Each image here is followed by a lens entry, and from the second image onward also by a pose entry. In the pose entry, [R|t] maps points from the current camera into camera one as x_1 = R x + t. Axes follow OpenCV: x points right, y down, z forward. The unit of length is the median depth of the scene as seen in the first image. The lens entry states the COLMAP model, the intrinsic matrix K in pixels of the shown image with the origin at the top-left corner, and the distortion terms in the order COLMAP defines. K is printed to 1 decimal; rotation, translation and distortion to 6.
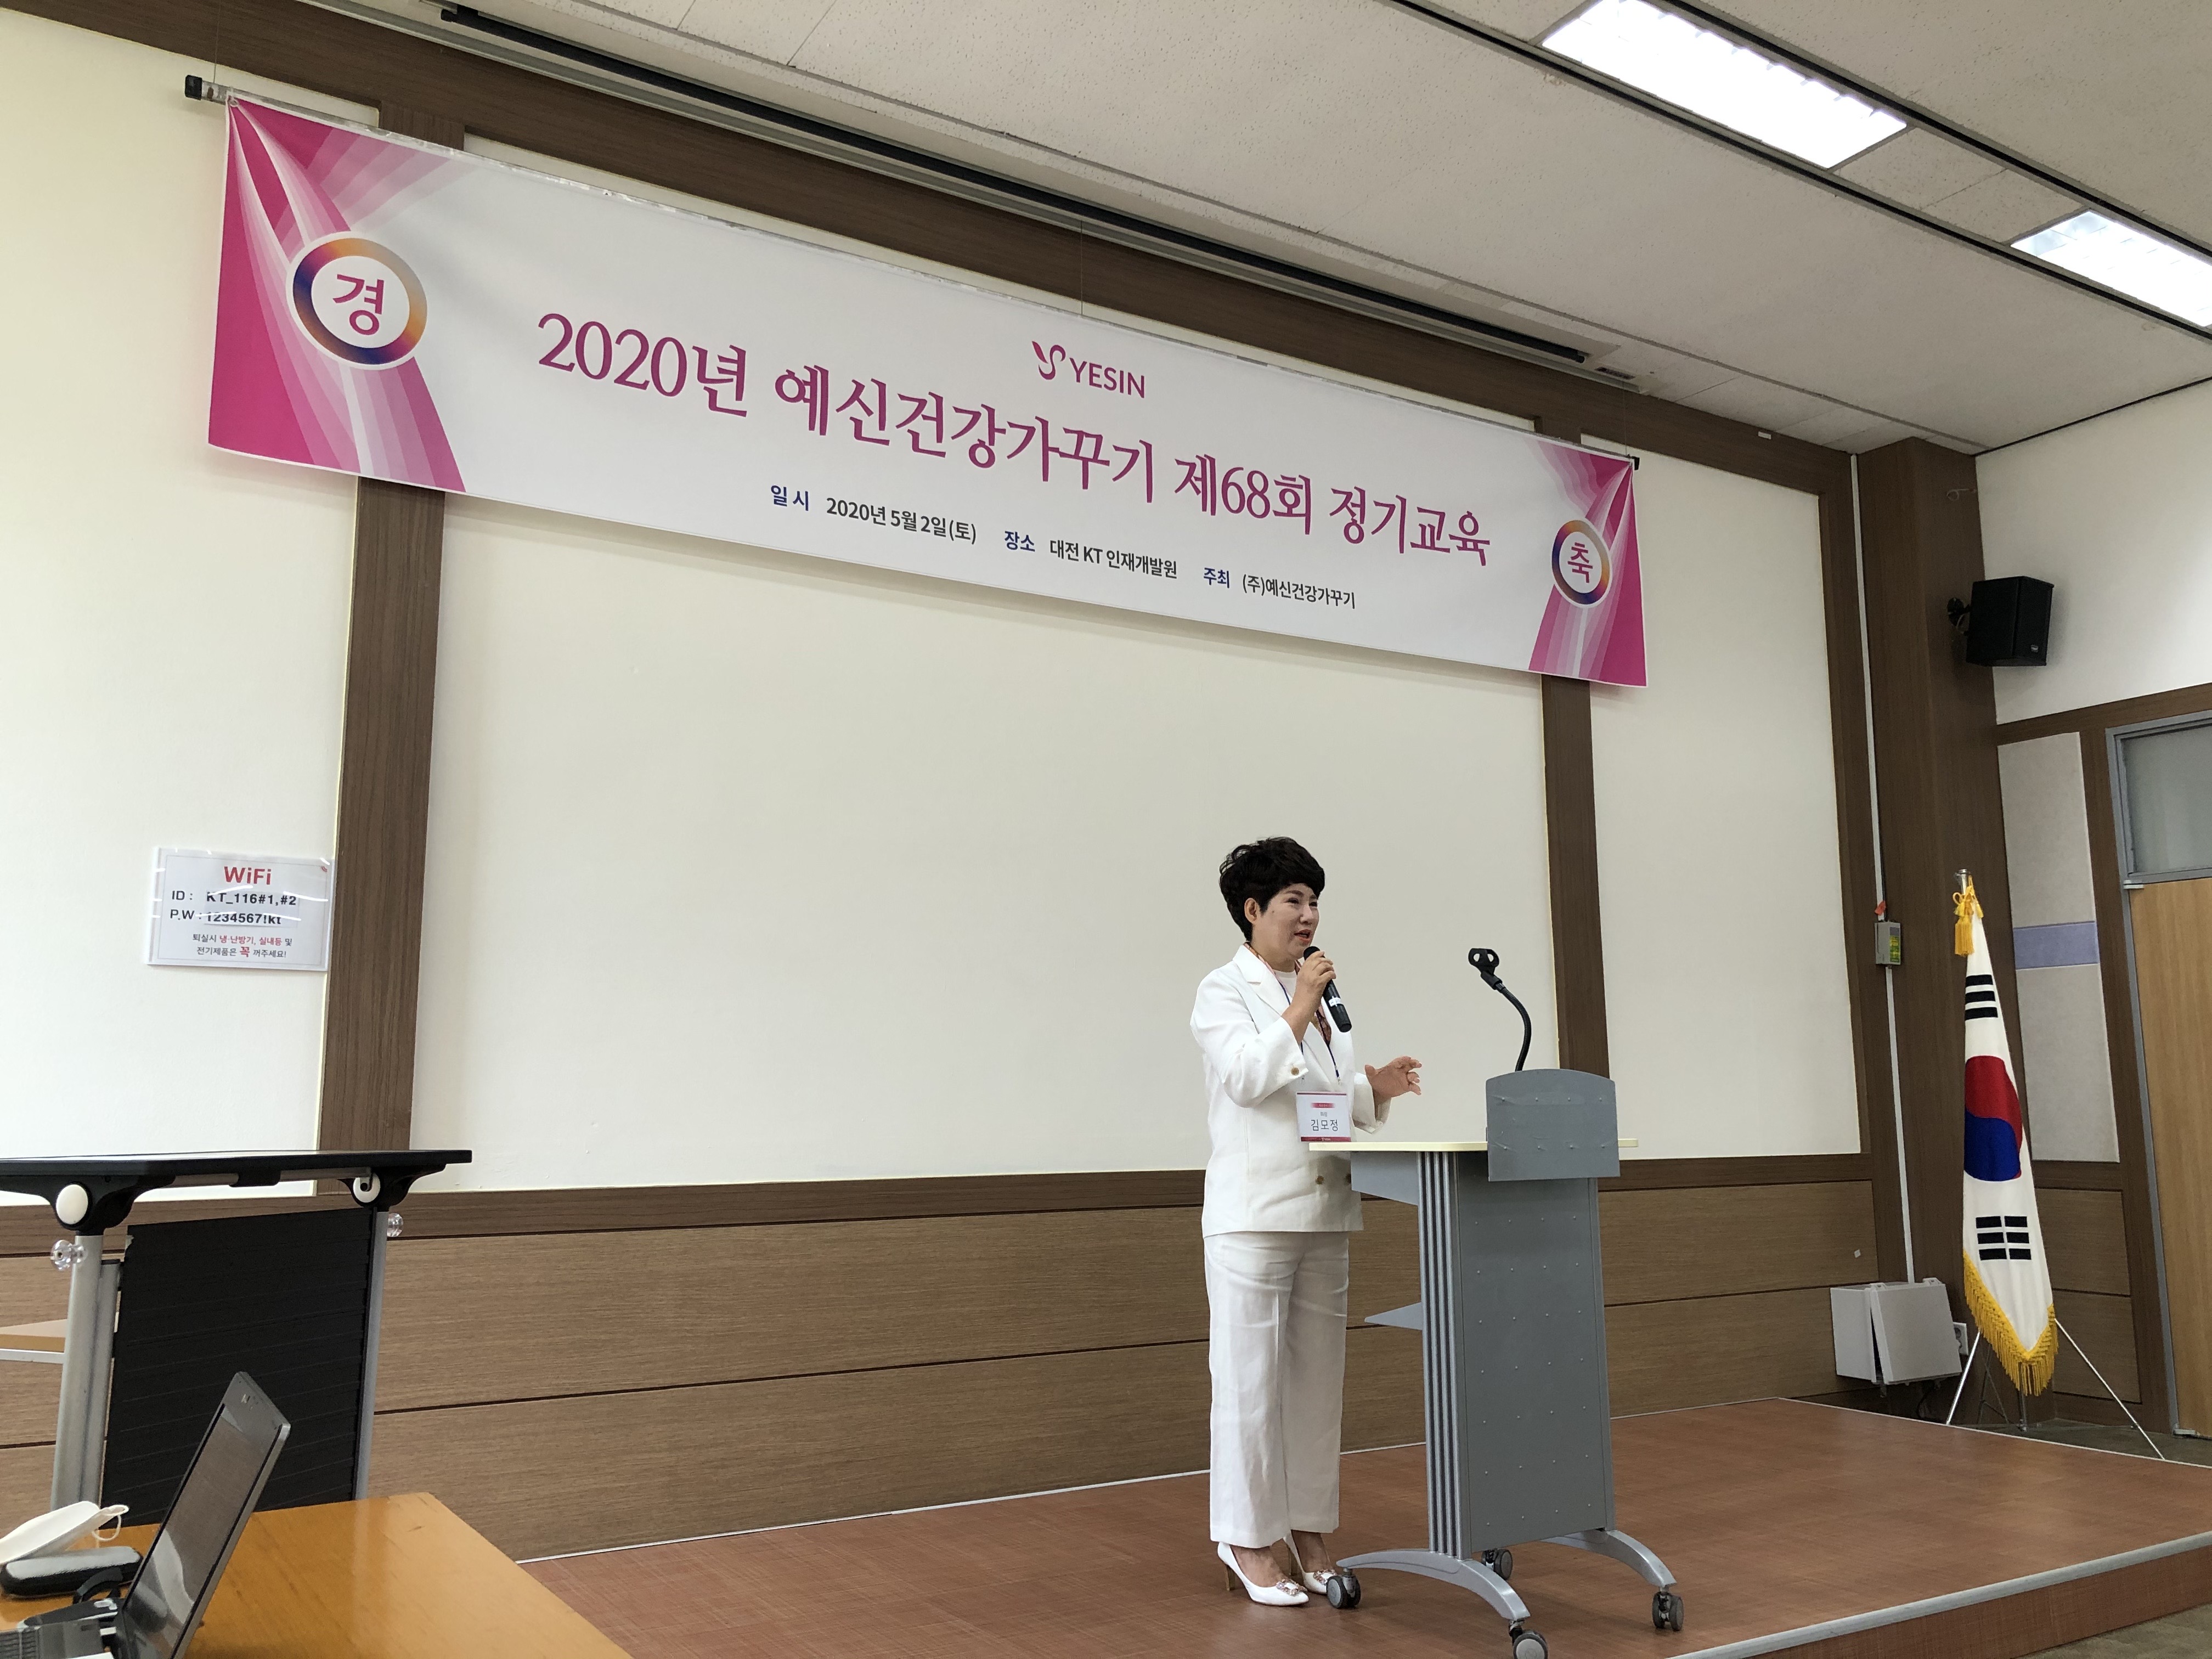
lens RADIAL K [[1802.2, 0, 1106.0], [0, 1802.2, 829.5], [0, 0, 1]] dist [0.057448, -0.085265]
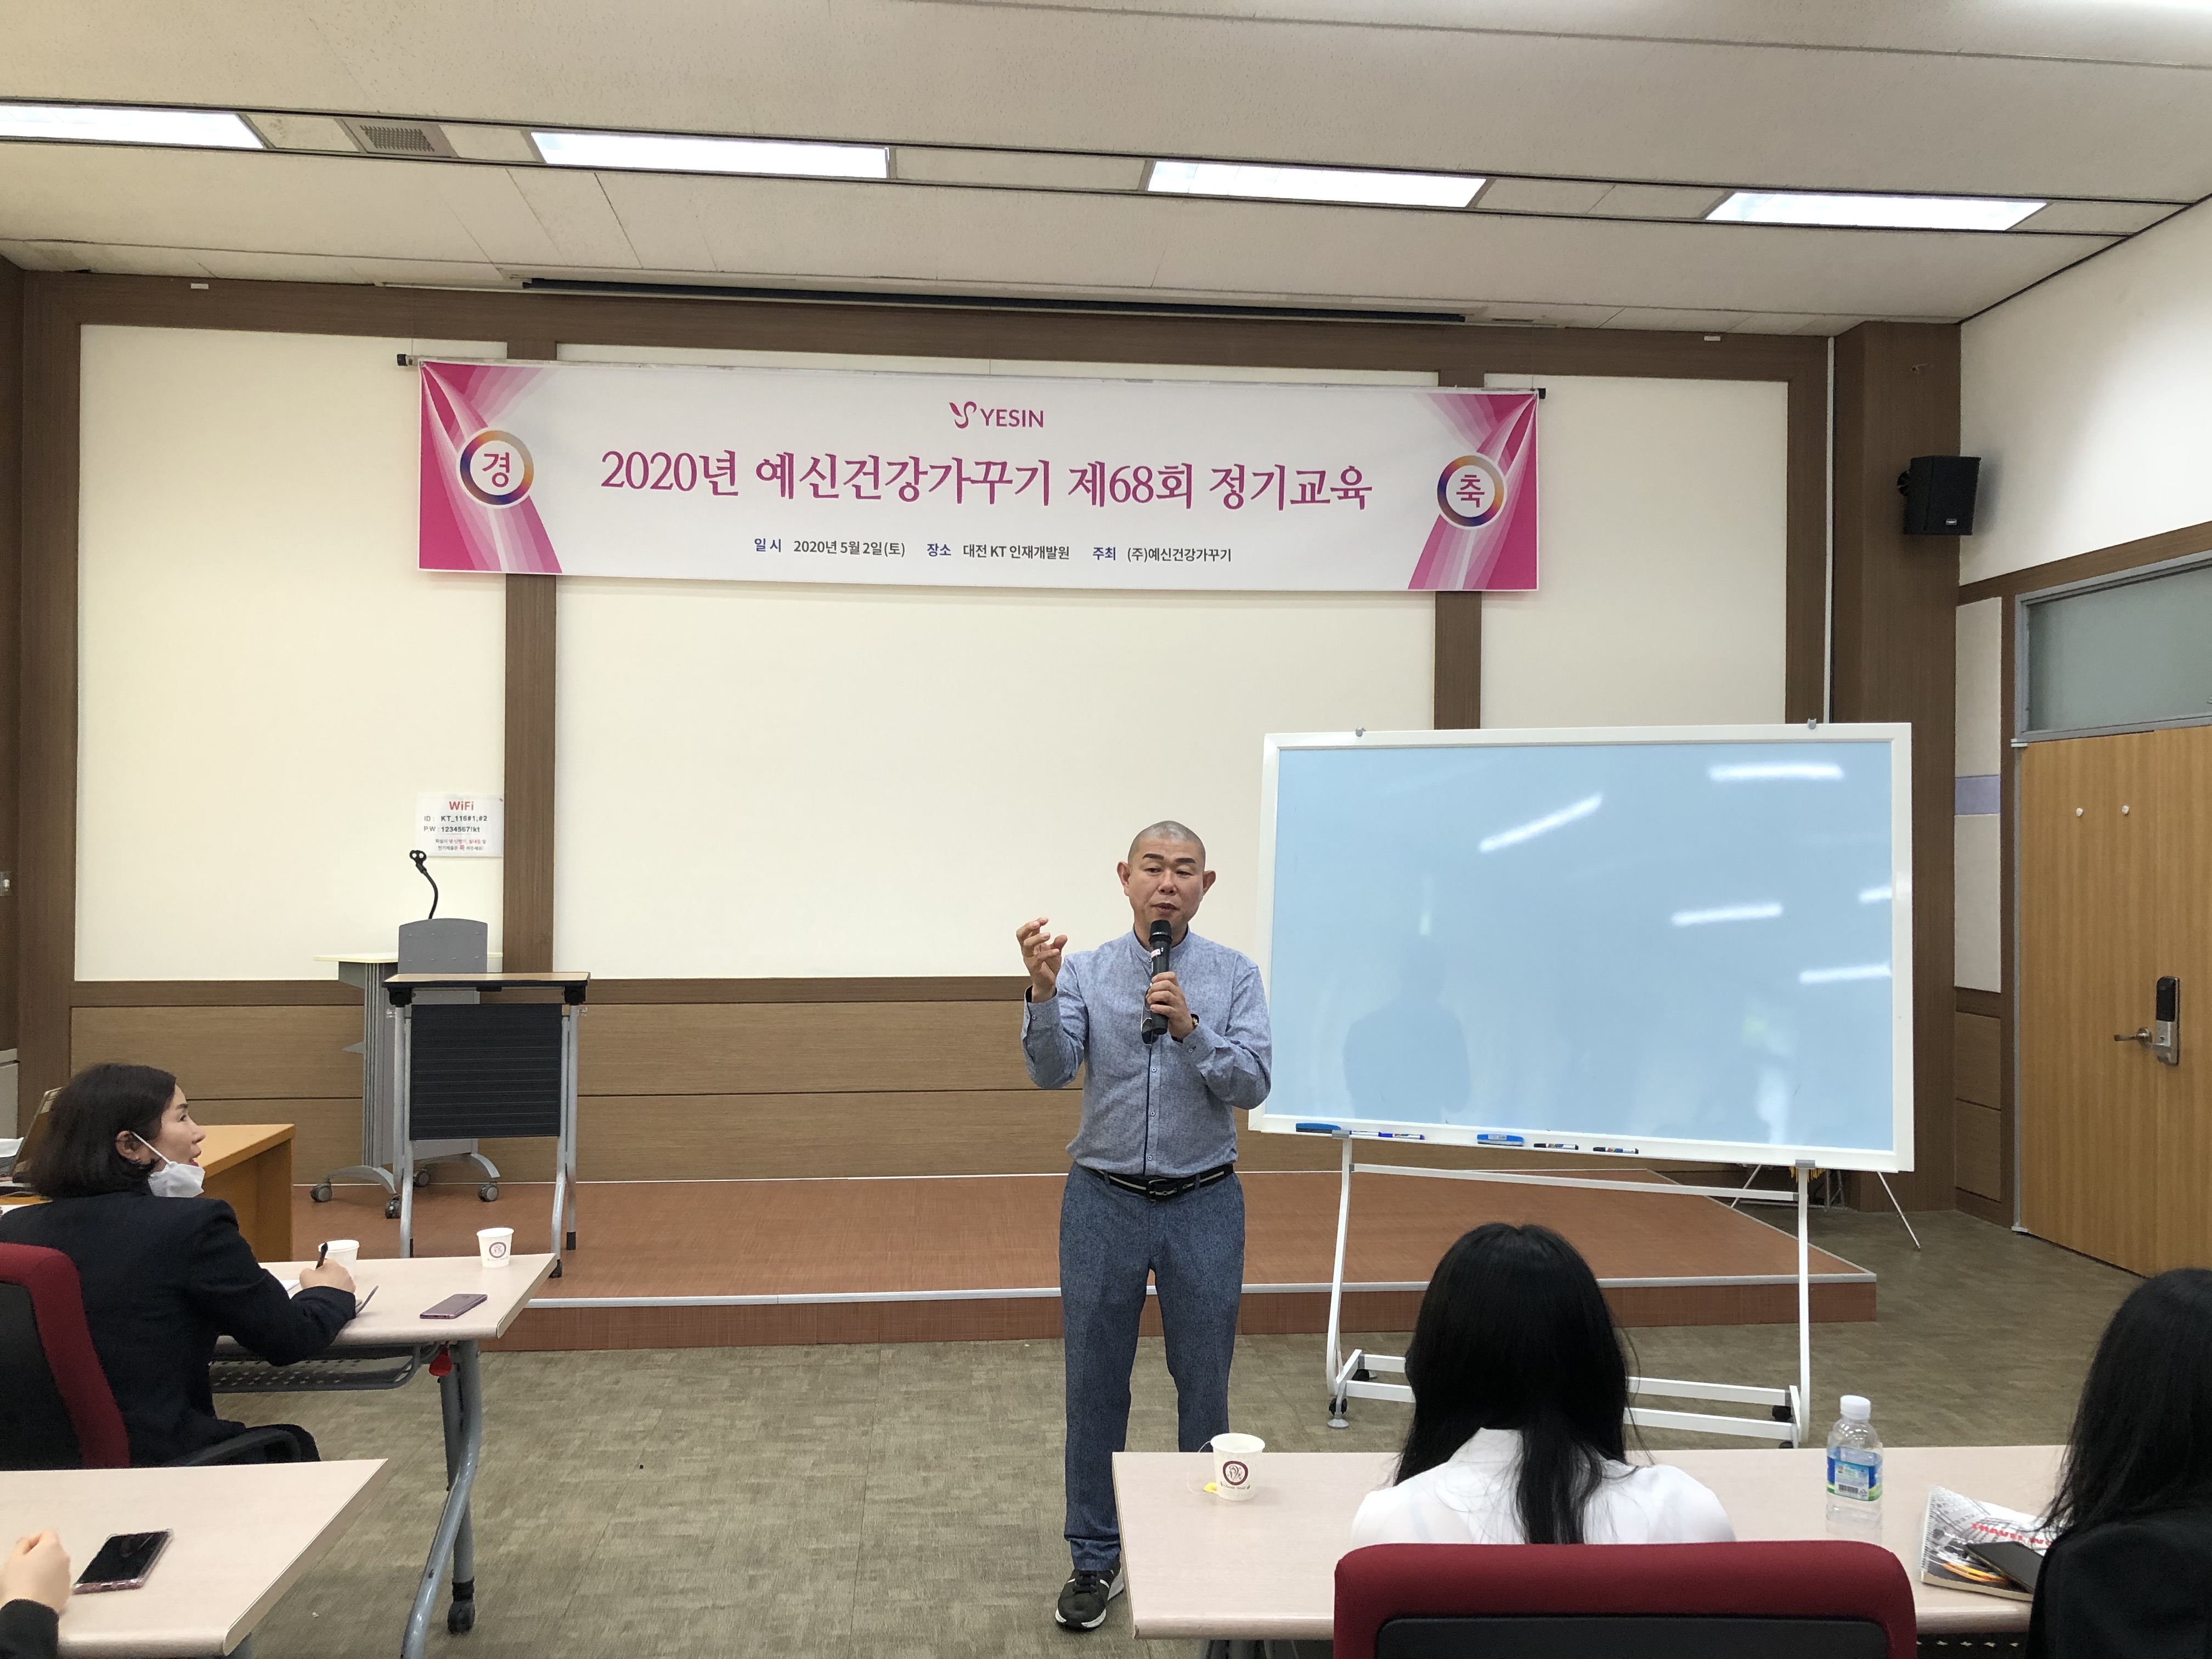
lens RADIAL K [[1816.1, 0, 1115.5], [0, 1816.1, 839.7], [0, 0, 1]] dist [0.090363, -0.209190]
pose [[0.898291, 0.005054, -0.439373, 0.662645], [0.058669, 0.989601, 0.131330, -0.103182], [0.435467, -0.143750, 0.888653, -0.251004]]
